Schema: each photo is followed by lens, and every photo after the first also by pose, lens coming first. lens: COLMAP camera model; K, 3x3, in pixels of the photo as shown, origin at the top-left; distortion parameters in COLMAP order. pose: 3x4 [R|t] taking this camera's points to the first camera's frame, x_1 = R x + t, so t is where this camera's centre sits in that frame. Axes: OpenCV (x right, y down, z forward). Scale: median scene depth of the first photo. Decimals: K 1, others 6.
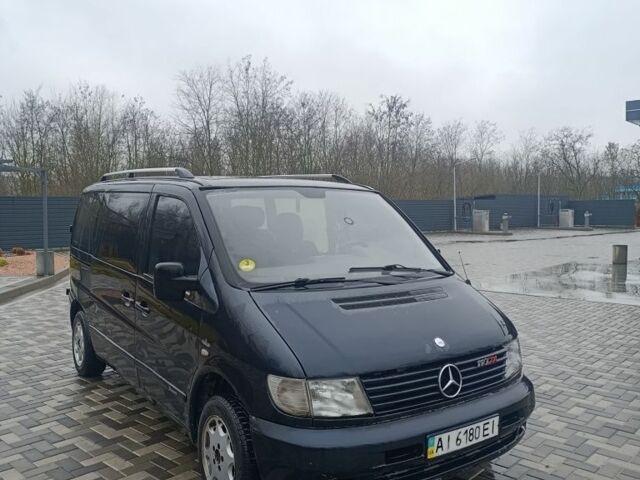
lens RADIAL K [[571.6, 0, 320.0], [0, 571.6, 240.0], [0, 0, 1]] dist [0.071545, -0.135473]
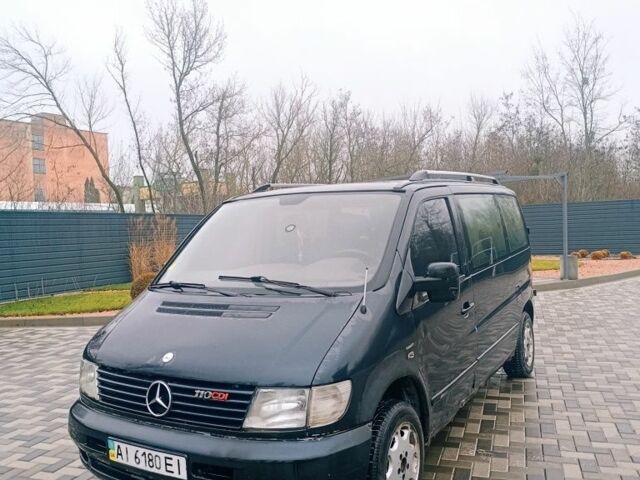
lens RADIAL K [[577.5, 0, 316.0], [0, 577.5, 236.6], [0, 0, 1]] dist [0.009770, -0.018001]
pose [[0.400710, 0.001063, -0.916204, 1.076507], [-0.011443, 0.999927, -0.003845, -0.018478], [0.916134, 0.012025, 0.400693, 0.765942]]
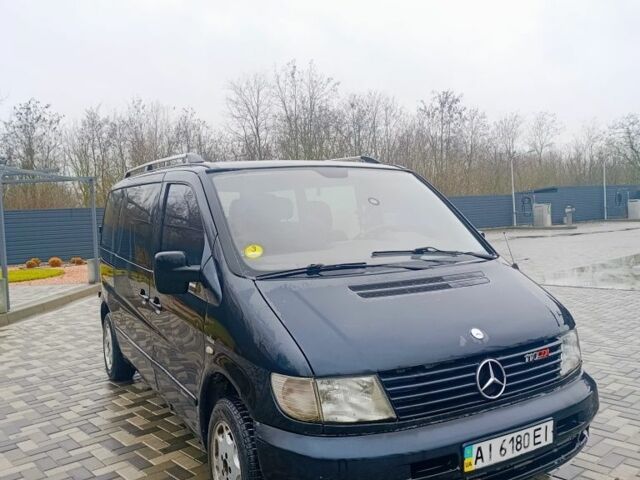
lens RADIAL K [[577.5, 0, 316.0], [0, 577.5, 236.6], [0, 0, 1]] dist [0.009770, -0.018001]
pose [[0.993993, -0.035674, -0.103470, 0.060009], [0.034290, 0.999298, -0.015118, 0.037030], [0.103936, 0.011479, 0.994518, 0.117794]]
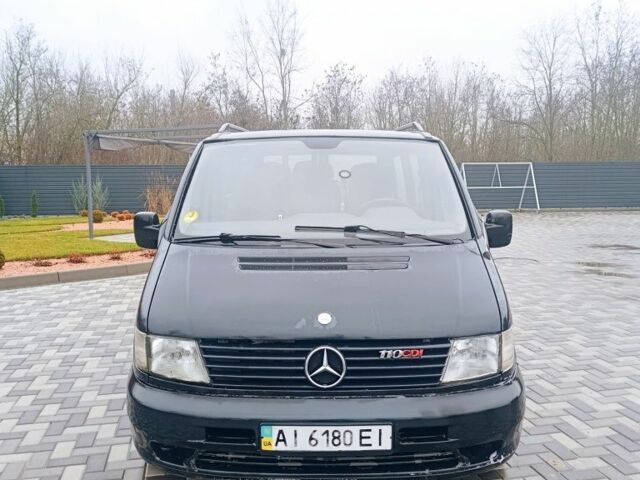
lens RADIAL K [[571.6, 0, 320.0], [0, 571.6, 240.0], [0, 0, 1]] dist [0.071545, -0.135473]
pose [[0.819458, 0.059790, -0.570013, 0.600449], [-0.027898, 0.997526, 0.064526, 0.013170], [0.572460, -0.036974, 0.819098, 0.307177]]
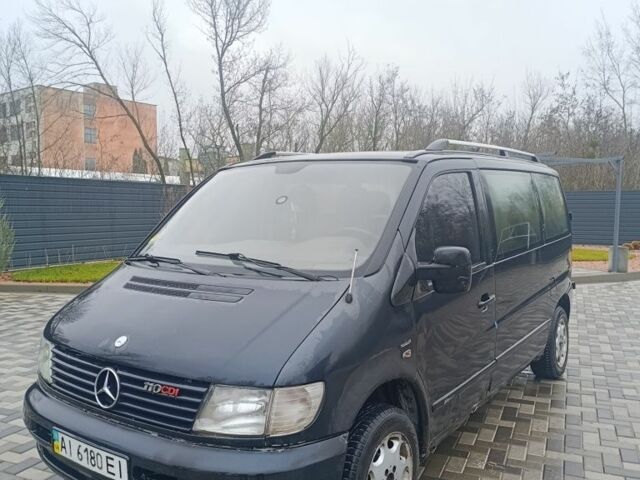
lens RADIAL K [[581.1, 0, 314.6], [0, 581.1, 242.9], [0, 0, 1]] dist [0.001332, -0.009666]
pose [[0.328815, 0.060829, -0.942433, 0.981518], [-0.052451, 0.997559, 0.046087, -0.014180], [0.942937, 0.034277, 0.331203, 0.895250]]
